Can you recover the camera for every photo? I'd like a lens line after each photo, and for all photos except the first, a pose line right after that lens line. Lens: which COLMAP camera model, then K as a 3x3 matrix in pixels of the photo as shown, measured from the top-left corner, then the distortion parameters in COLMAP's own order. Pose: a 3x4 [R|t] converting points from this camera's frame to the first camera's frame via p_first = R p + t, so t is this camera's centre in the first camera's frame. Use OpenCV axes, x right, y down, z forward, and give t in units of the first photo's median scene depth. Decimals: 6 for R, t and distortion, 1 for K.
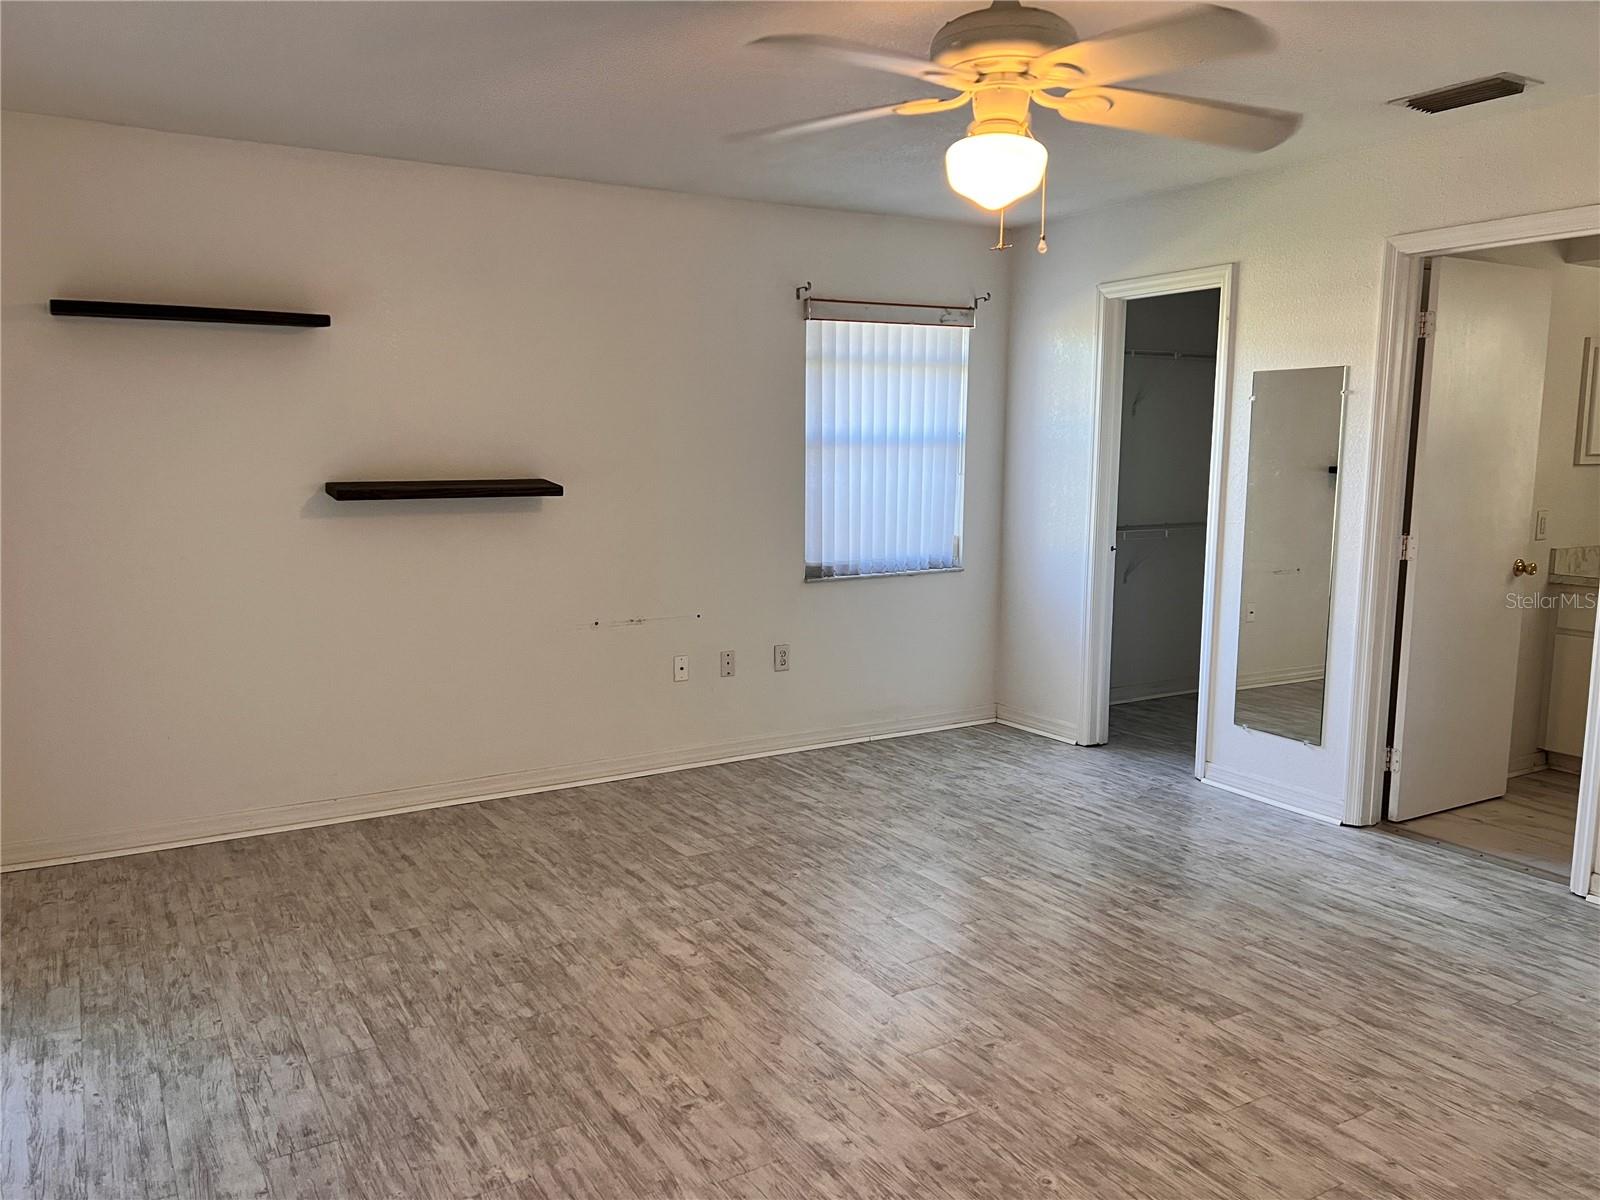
lens RADIAL K [[1194.1, 0, 799.3], [0, 1194.1, 598.6], [0, 0, 1]] dist [0.070179, -0.077578]
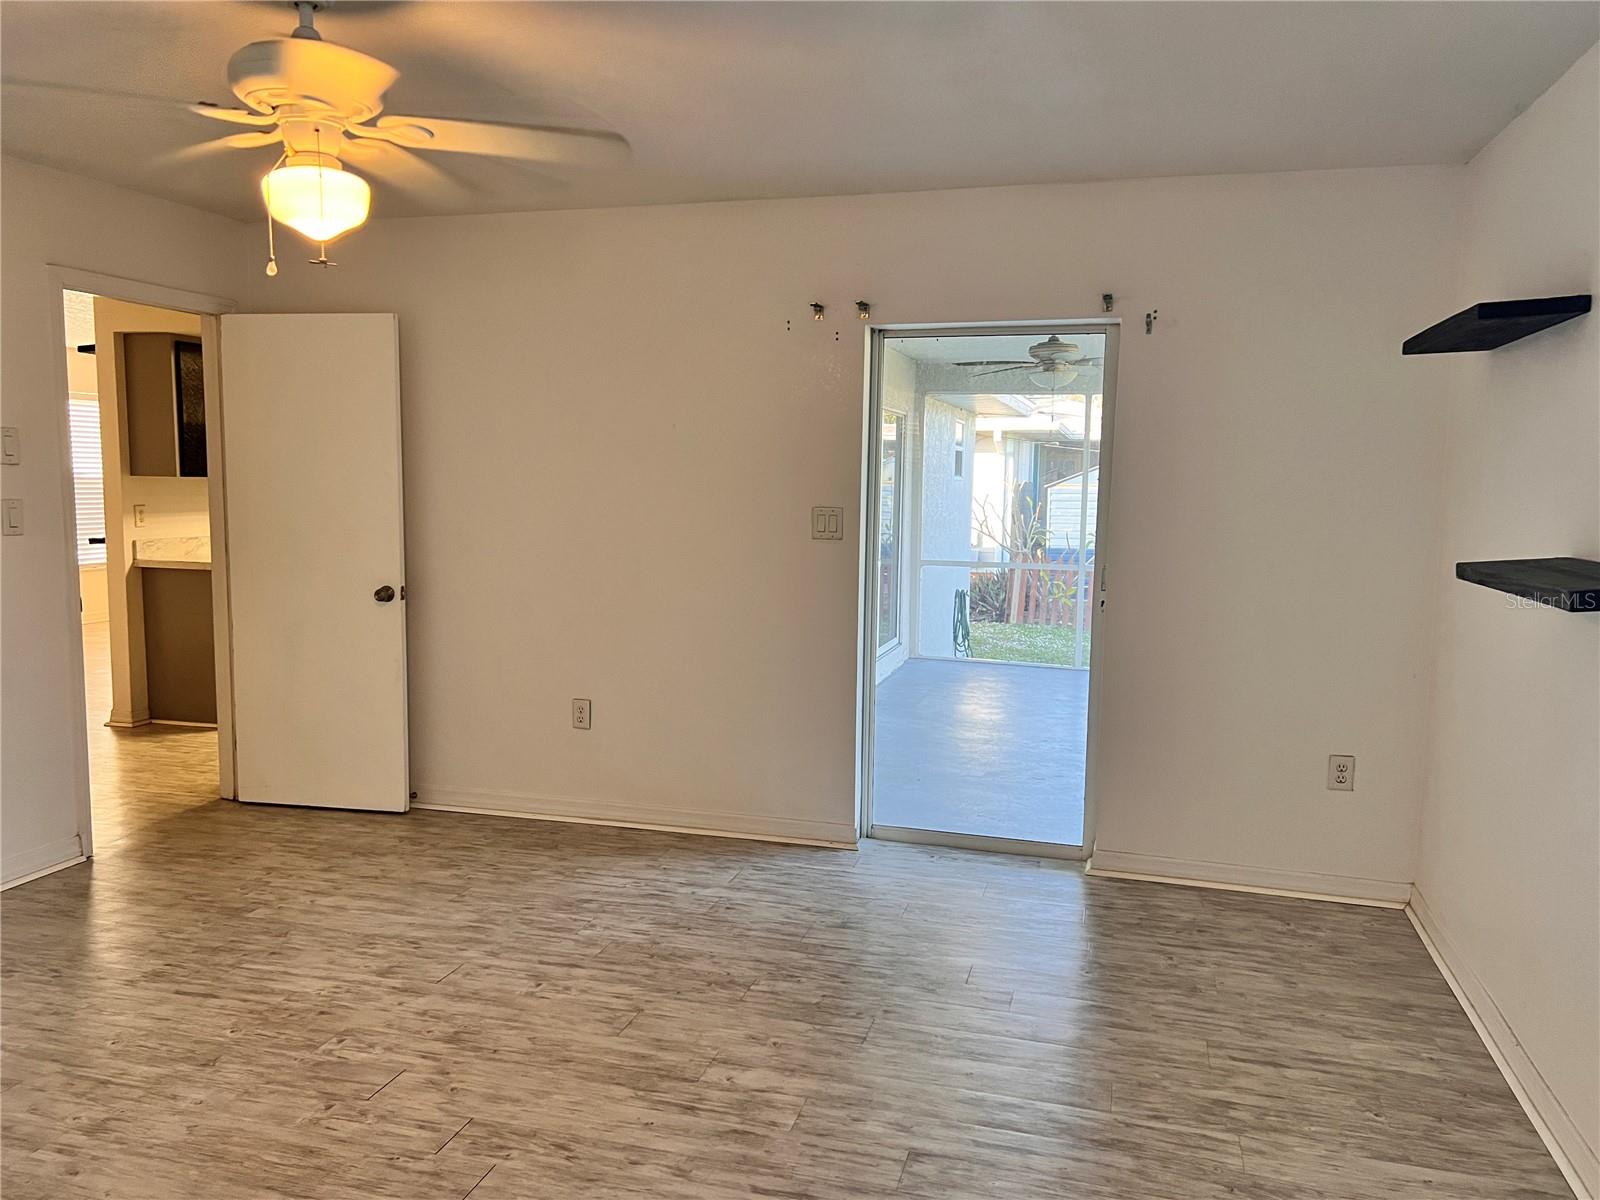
lens RADIAL K [[1194.1, 0, 791.6], [0, 1194.1, 607.1], [0, 0, 1]] dist [0.070179, -0.077578]
pose [[-0.727115, 0.061902, -0.683719, 0.528493], [-0.105489, 0.974024, 0.200371, -0.243065], [0.678362, 0.217818, -0.701698, 1.858611]]
